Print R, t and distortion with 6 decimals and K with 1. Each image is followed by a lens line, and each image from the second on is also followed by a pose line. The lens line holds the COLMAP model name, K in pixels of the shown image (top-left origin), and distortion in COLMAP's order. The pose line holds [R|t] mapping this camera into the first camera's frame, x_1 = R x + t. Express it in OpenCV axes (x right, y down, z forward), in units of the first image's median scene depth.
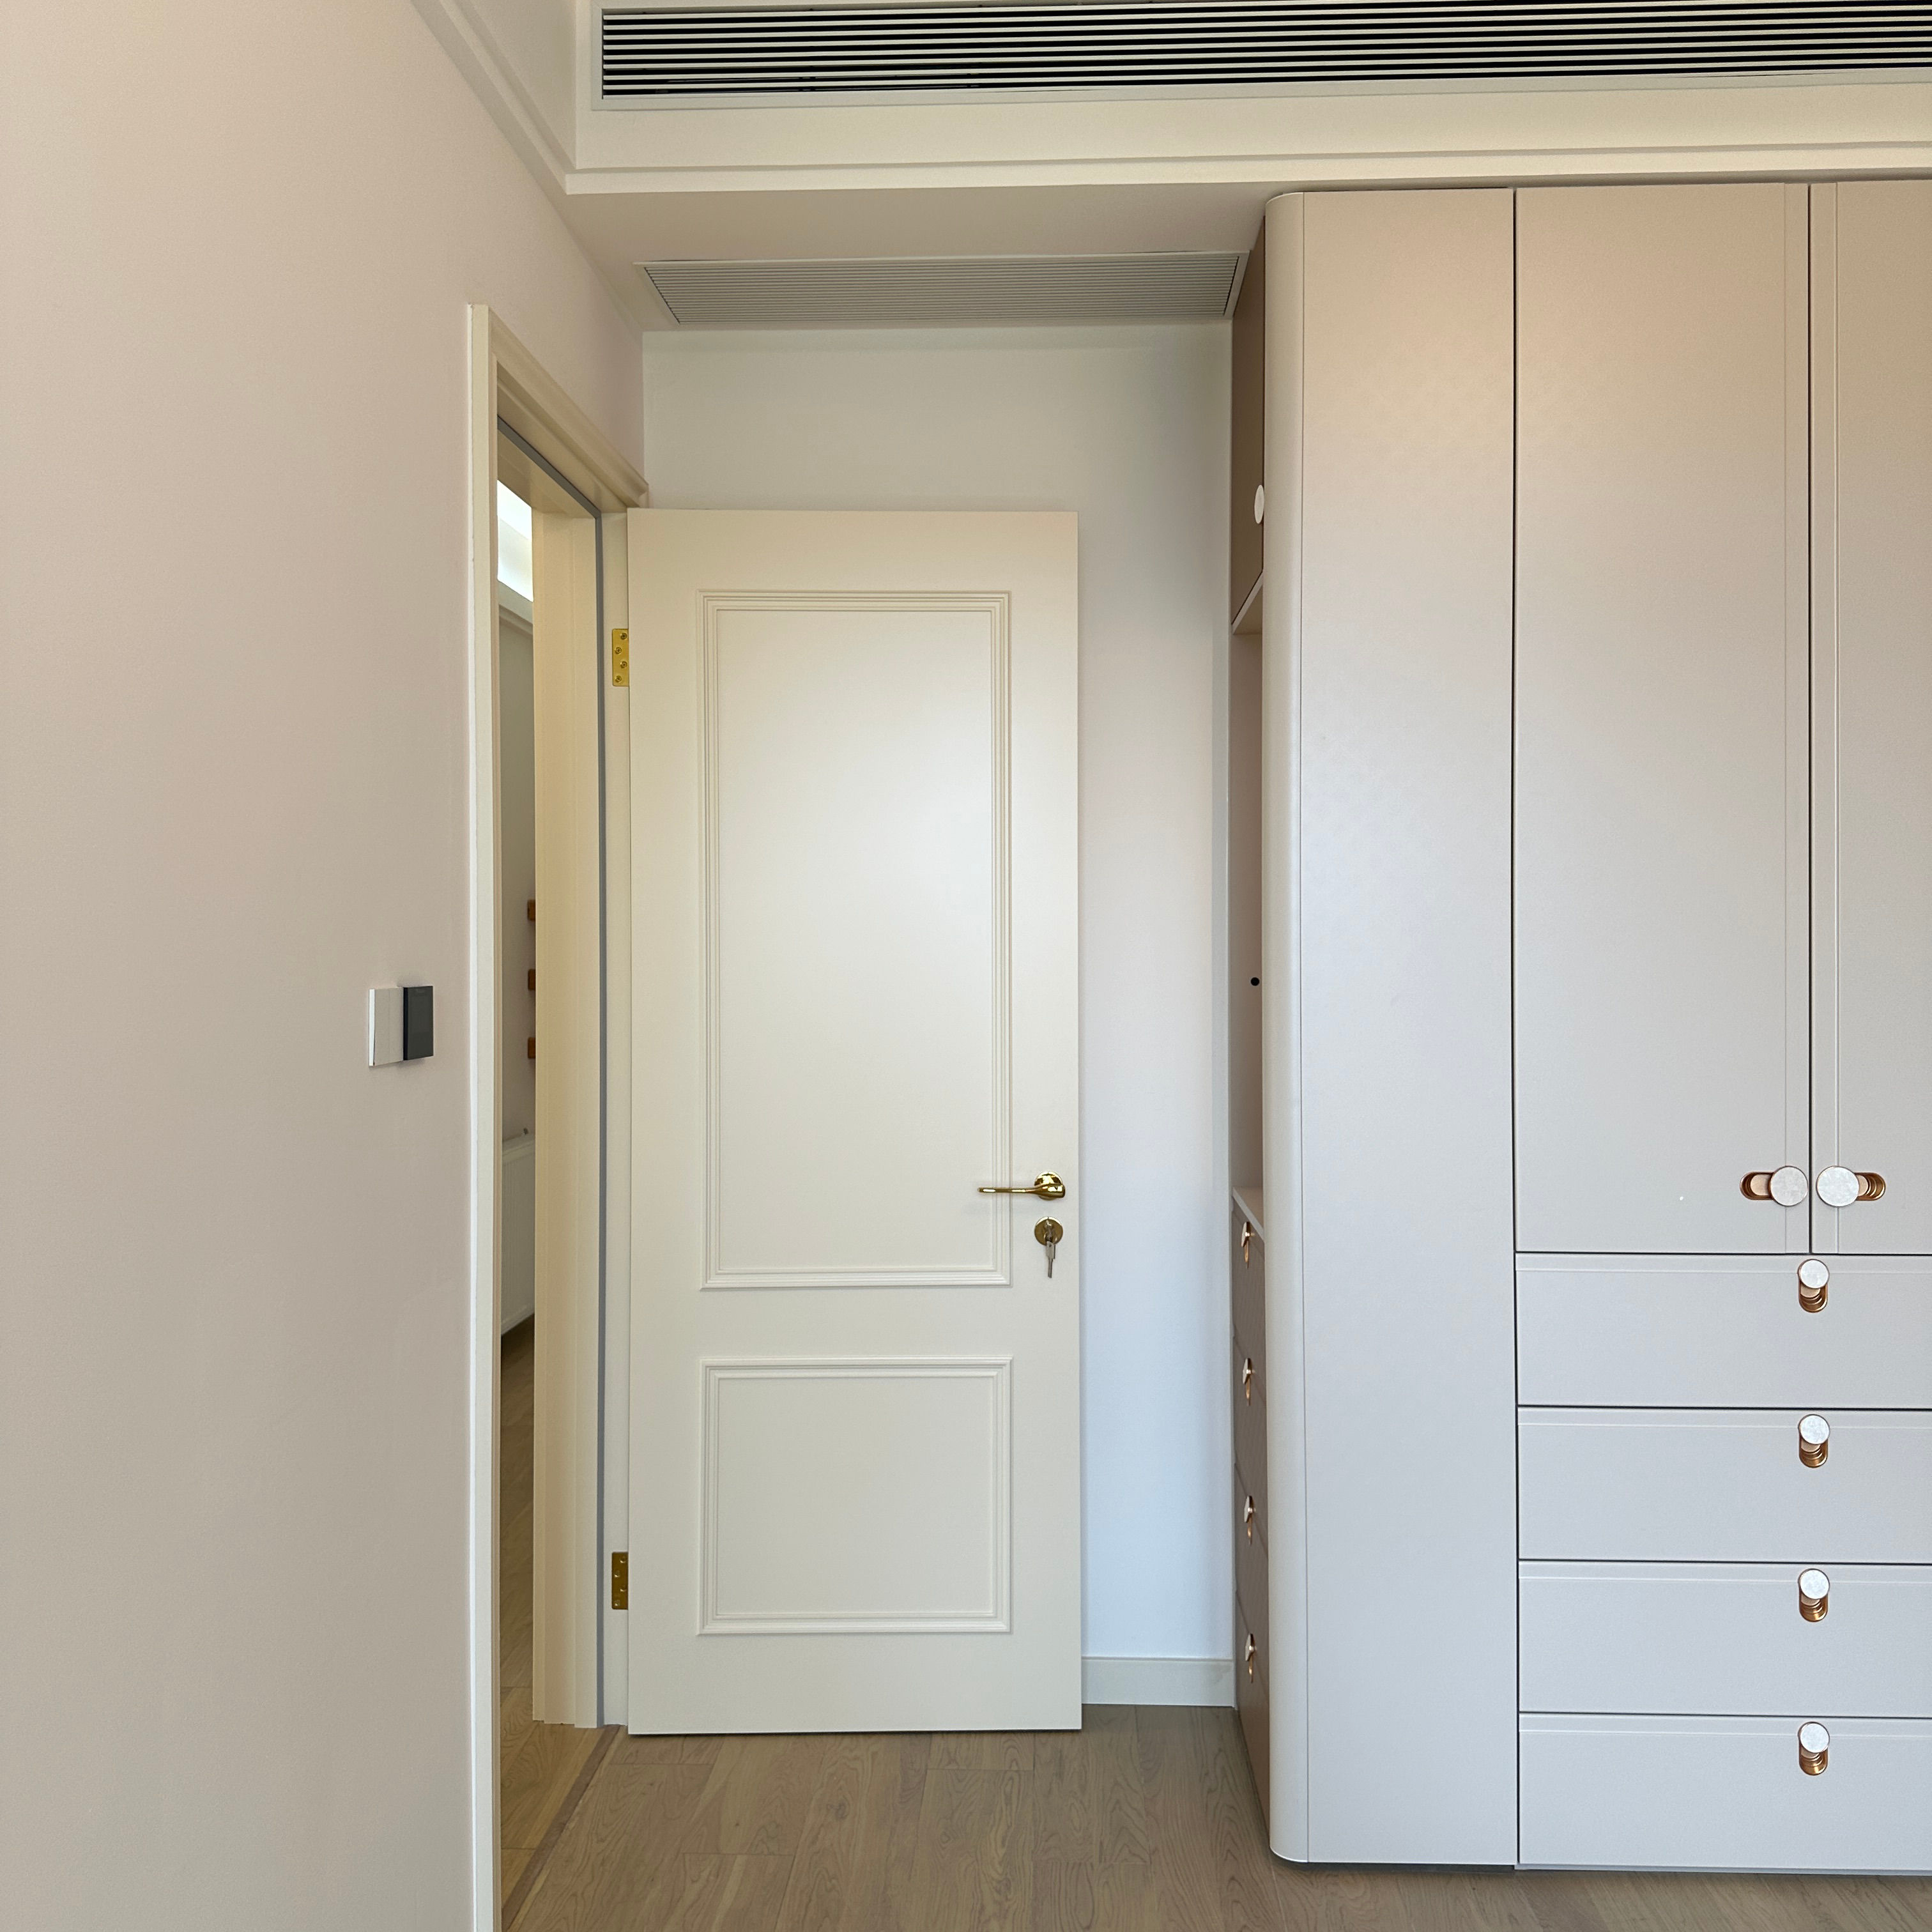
lens RADIAL K [[1797.8, 0, 964.5], [0, 1797.8, 955.3], [0, 0, 1]] dist [0.051037, -0.072479]
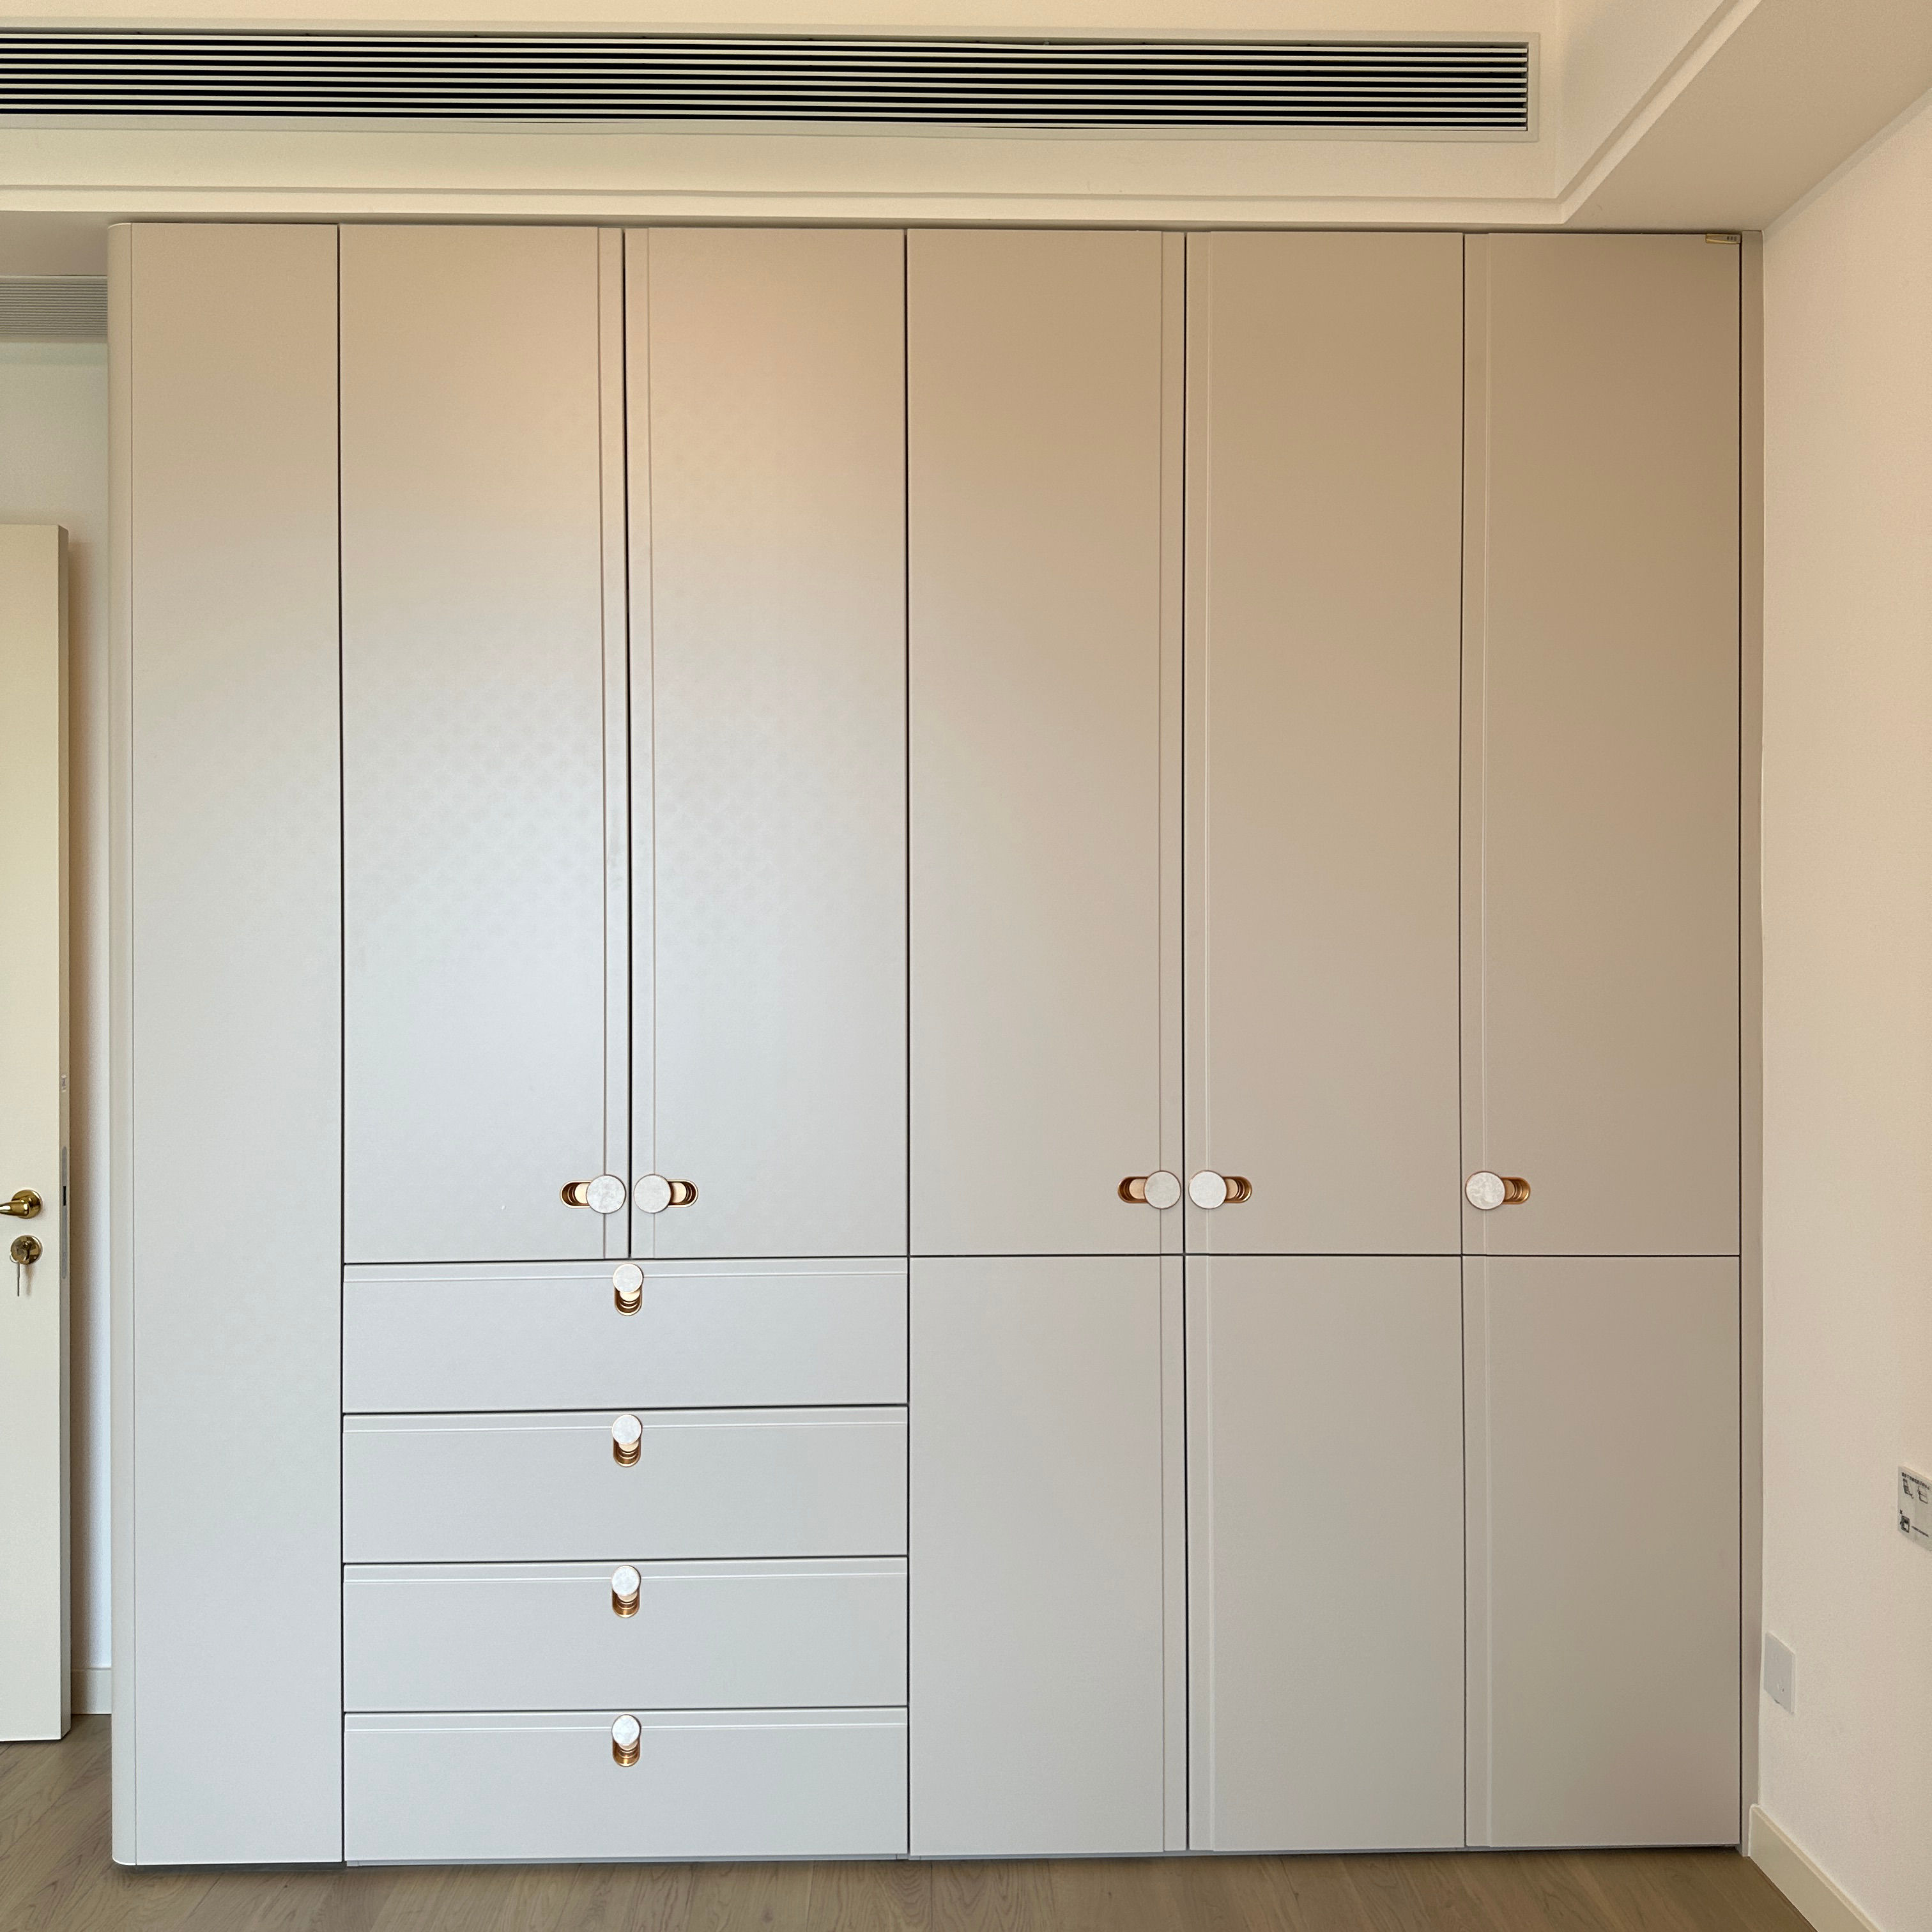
lens RADIAL K [[1771.9, 0, 964.9], [0, 1771.9, 952.1], [0, 0, 1]] dist [0.022089, -0.024086]
pose [[0.997708, -0.001696, 0.067640, 0.500342], [0.002361, 0.999950, -0.009758, -0.000012], [-0.067620, 0.009895, 0.997662, -0.022653]]
